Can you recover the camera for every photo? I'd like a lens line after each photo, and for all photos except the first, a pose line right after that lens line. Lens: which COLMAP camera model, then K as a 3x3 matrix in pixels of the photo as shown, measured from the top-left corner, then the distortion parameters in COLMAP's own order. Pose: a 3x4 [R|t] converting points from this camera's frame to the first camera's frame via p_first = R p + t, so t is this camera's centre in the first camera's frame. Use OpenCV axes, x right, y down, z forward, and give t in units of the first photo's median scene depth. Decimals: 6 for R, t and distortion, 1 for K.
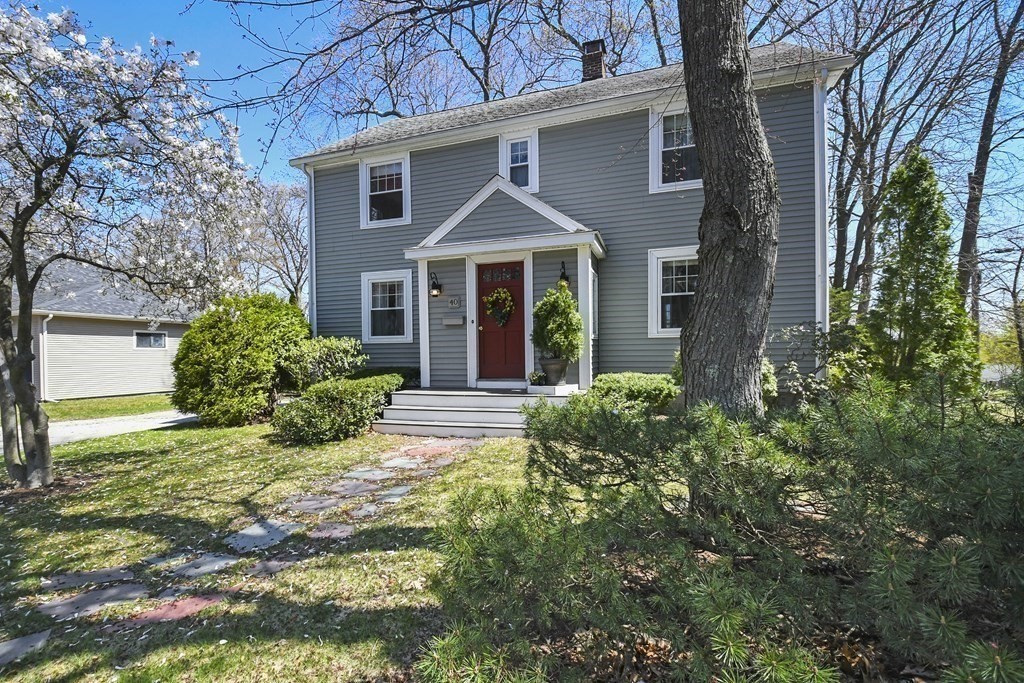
lens RADIAL K [[456.5, 0, 505.0], [0, 456.5, 353.8], [0, 0, 1]] dist [0.002089, -0.000191]
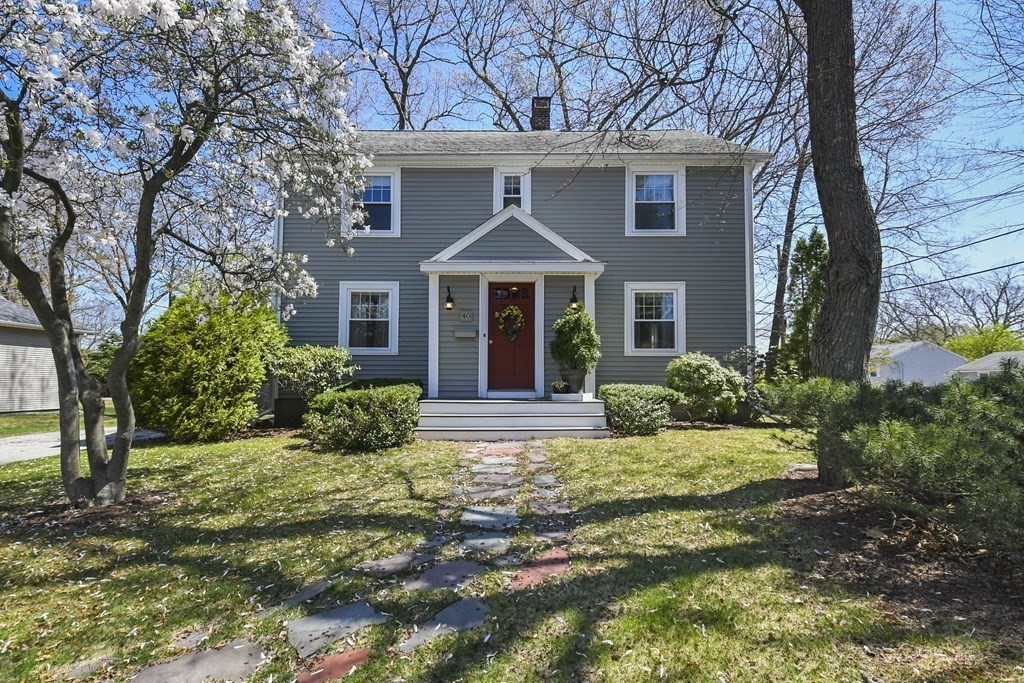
lens RADIAL K [[449.2, 0, 507.0], [0, 449.2, 356.2], [0, 0, 1]] dist [-0.001296, -0.000362]
pose [[0.946164, 0.030259, 0.322271, -0.353186], [-0.013459, 0.998438, -0.054234, 0.034088], [-0.323409, 0.046977, 0.945093, -0.002470]]
